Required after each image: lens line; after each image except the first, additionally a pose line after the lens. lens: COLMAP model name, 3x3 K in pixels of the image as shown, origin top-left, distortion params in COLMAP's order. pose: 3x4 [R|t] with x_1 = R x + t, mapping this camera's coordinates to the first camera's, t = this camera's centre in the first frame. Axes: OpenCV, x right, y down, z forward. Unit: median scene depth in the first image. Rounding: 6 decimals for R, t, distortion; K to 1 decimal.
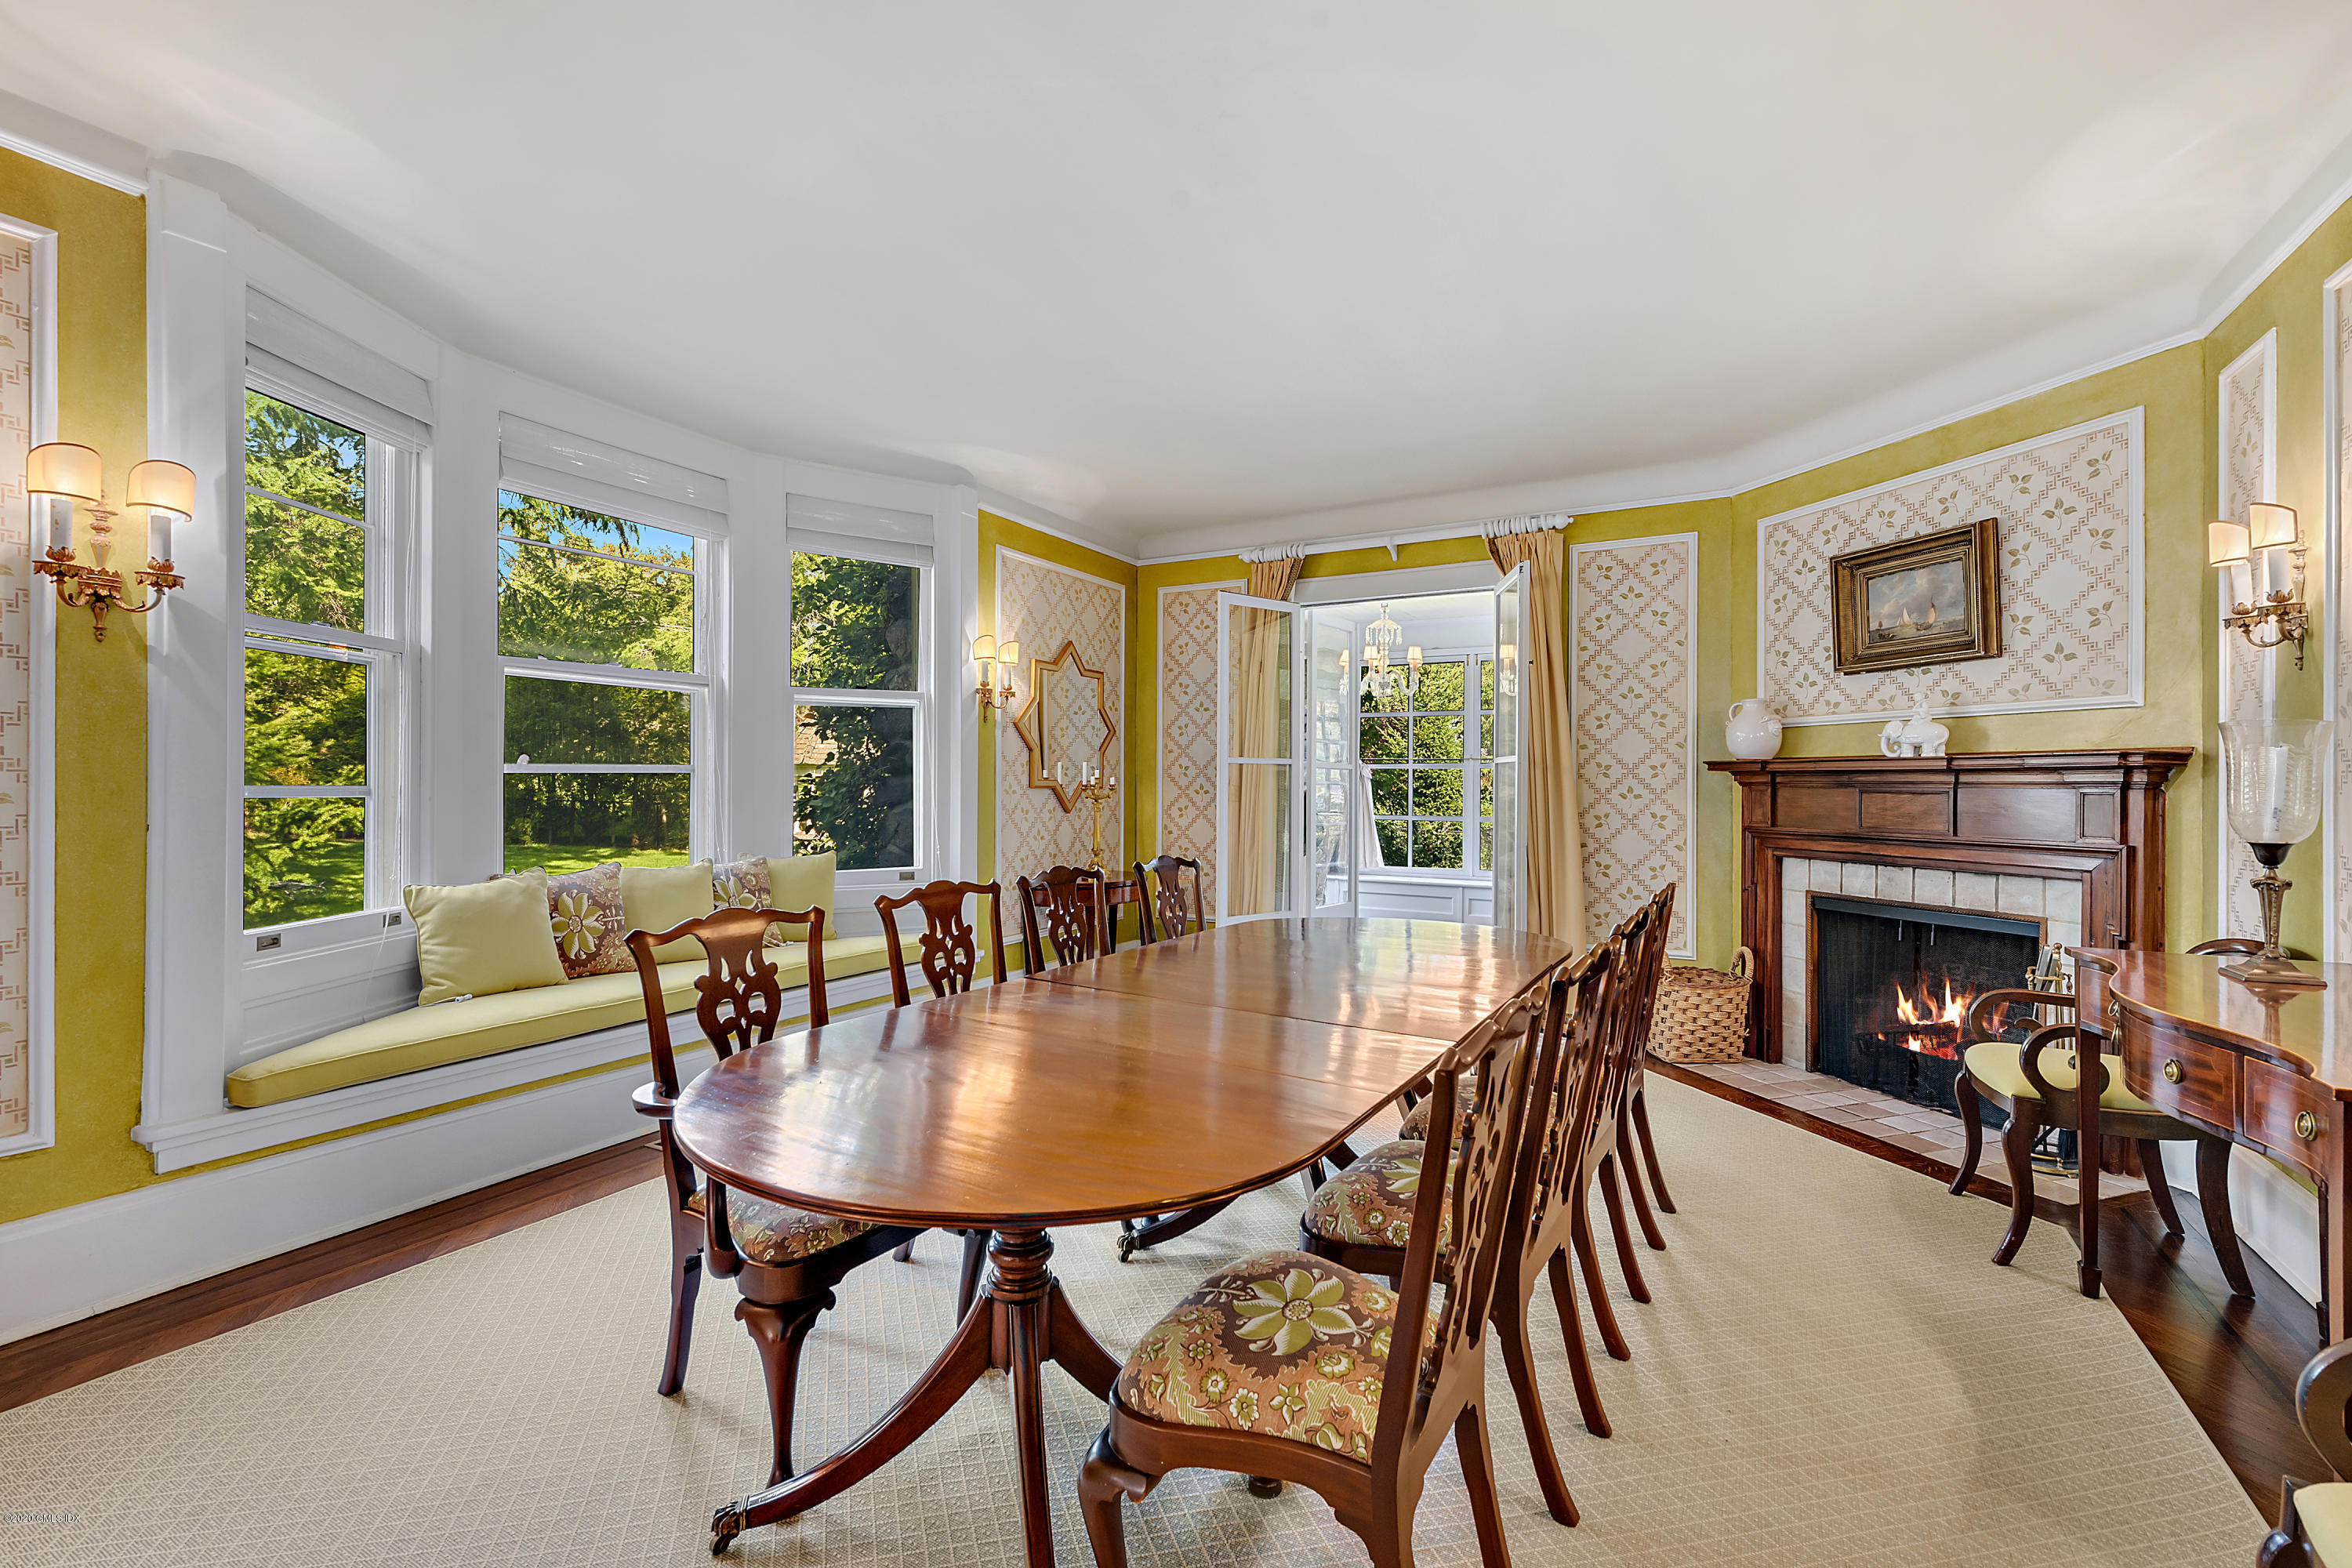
lens RADIAL K [[921.7, 0, 1168.9], [0, 921.7, 786.5], [0, 0, 1]] dist [0.004829, -0.000387]
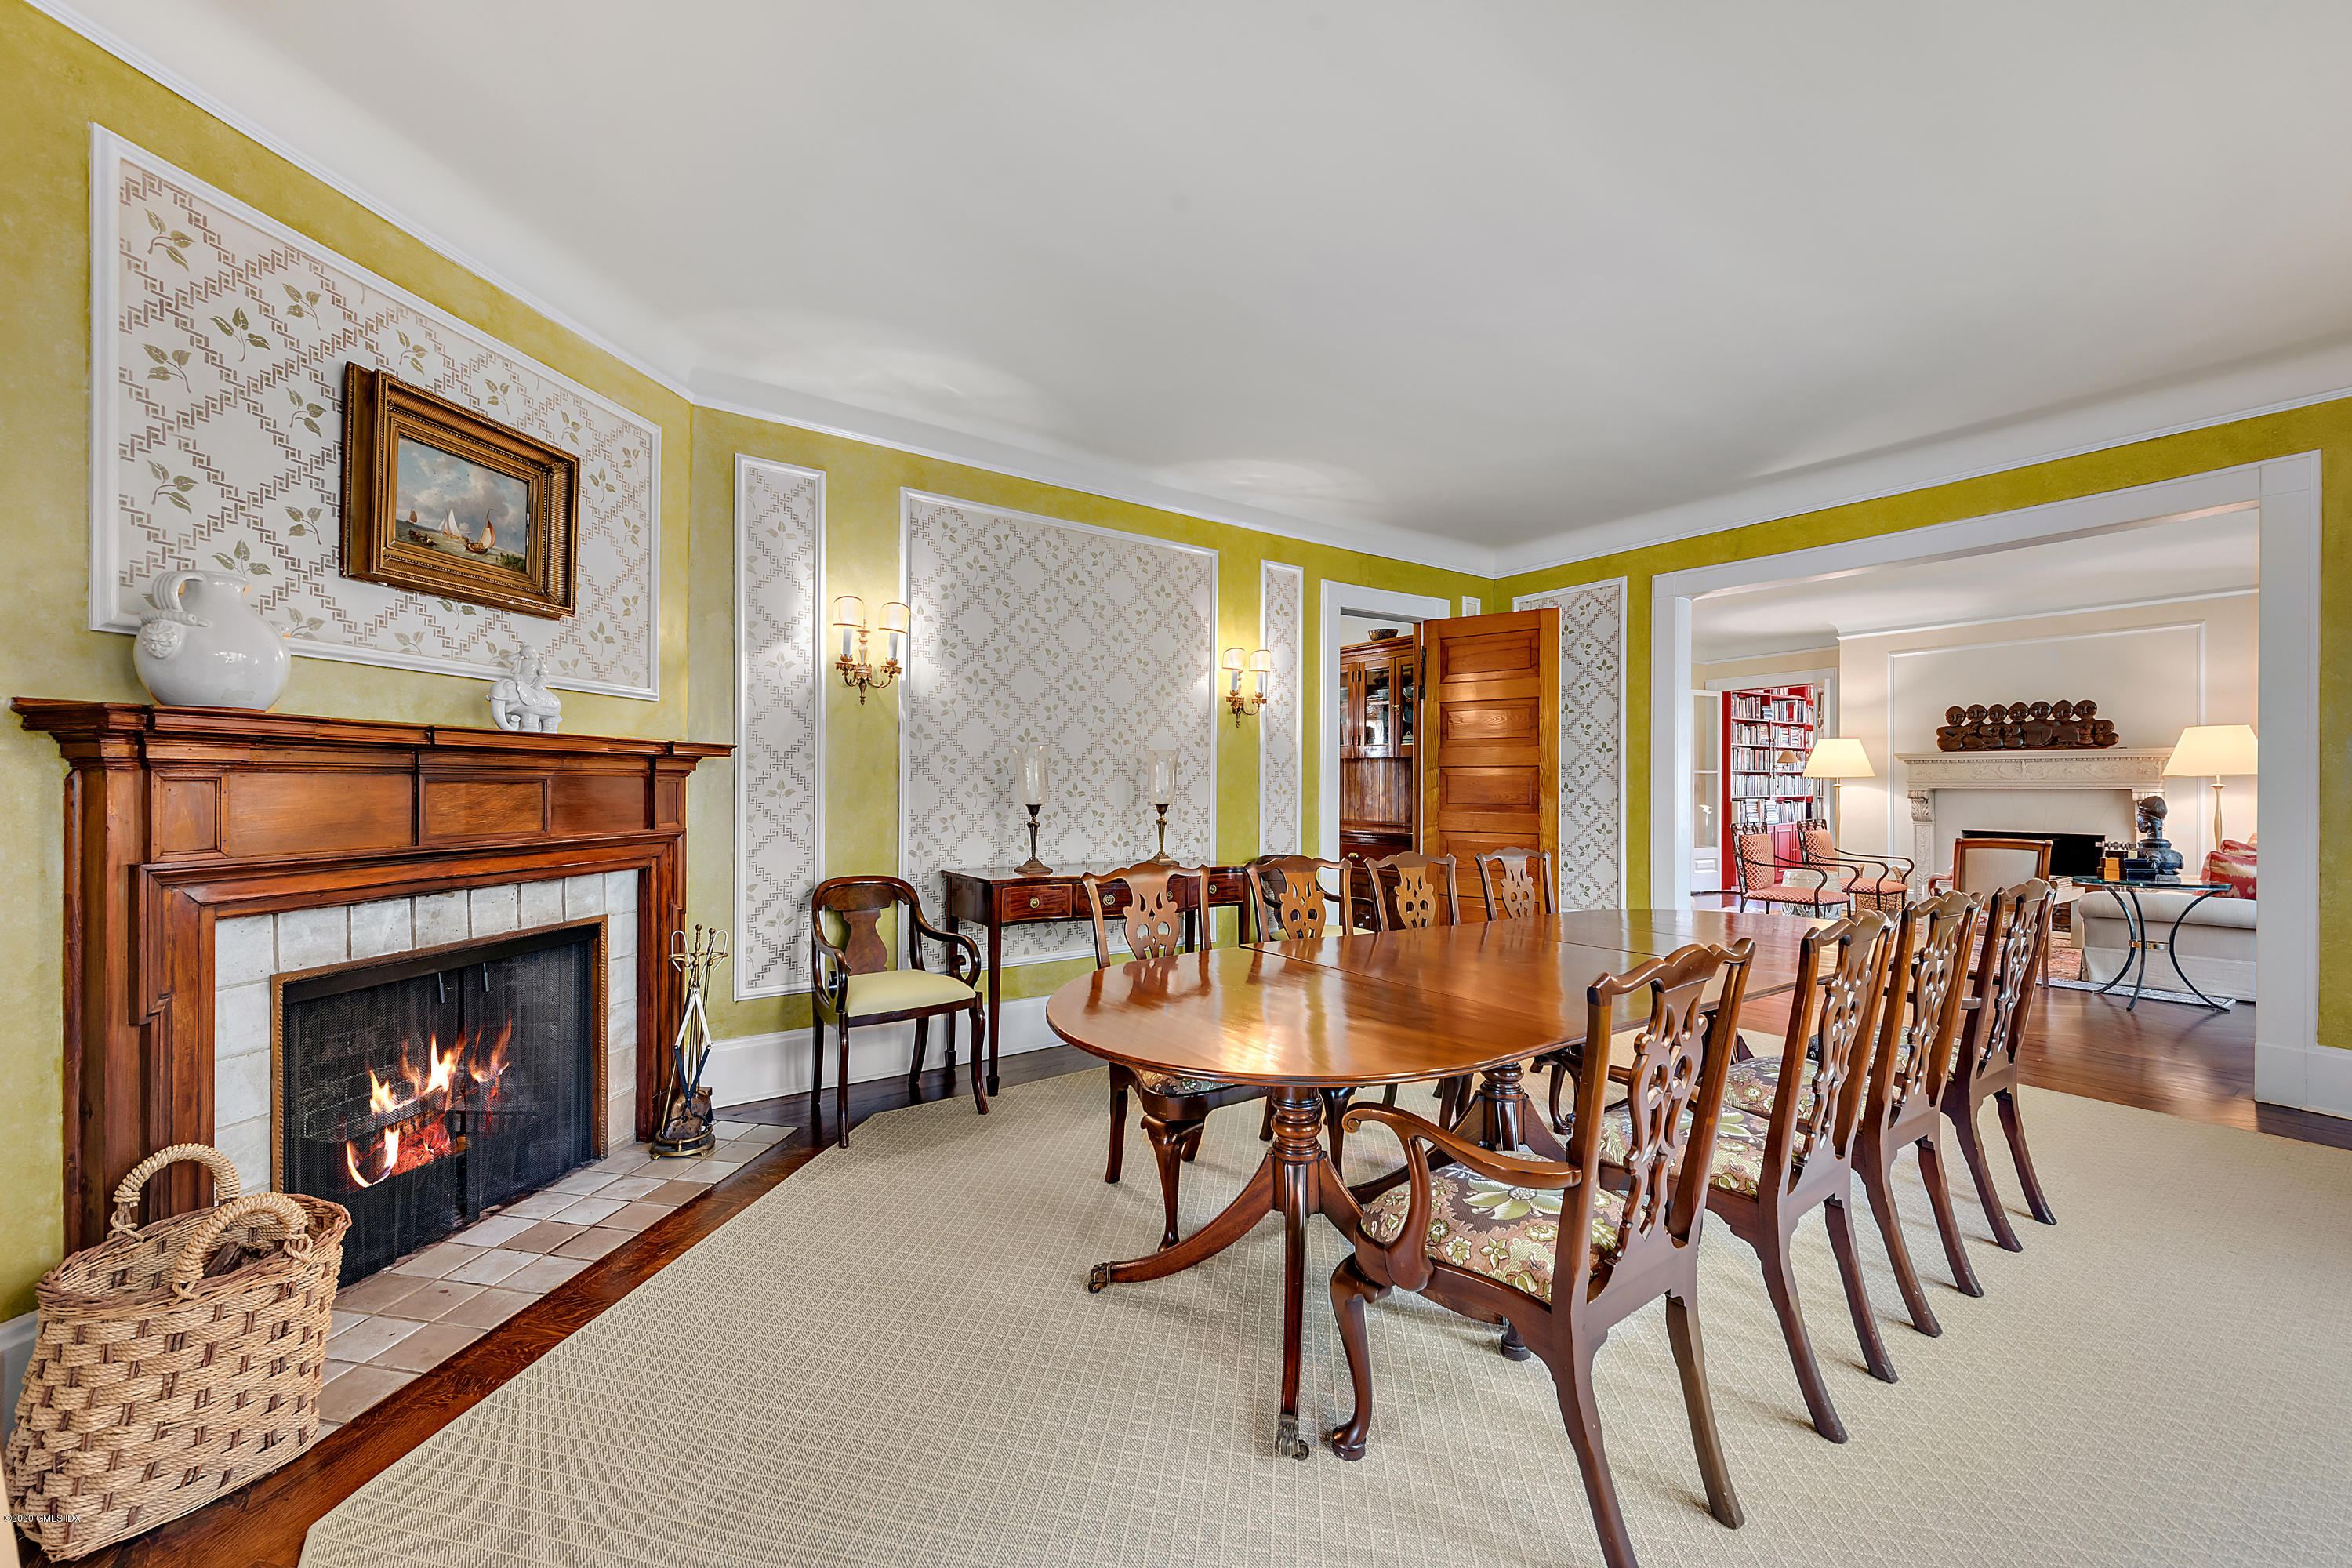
lens RADIAL K [[921.7, 0, 1168.9], [0, 921.7, 786.5], [0, 0, 1]] dist [0.004829, -0.000387]
pose [[-0.900383, -0.023675, 0.434454, 0.022135], [-0.022300, 0.999717, 0.008264, -0.007159], [-0.434527, -0.002248, -0.900656, 1.432677]]
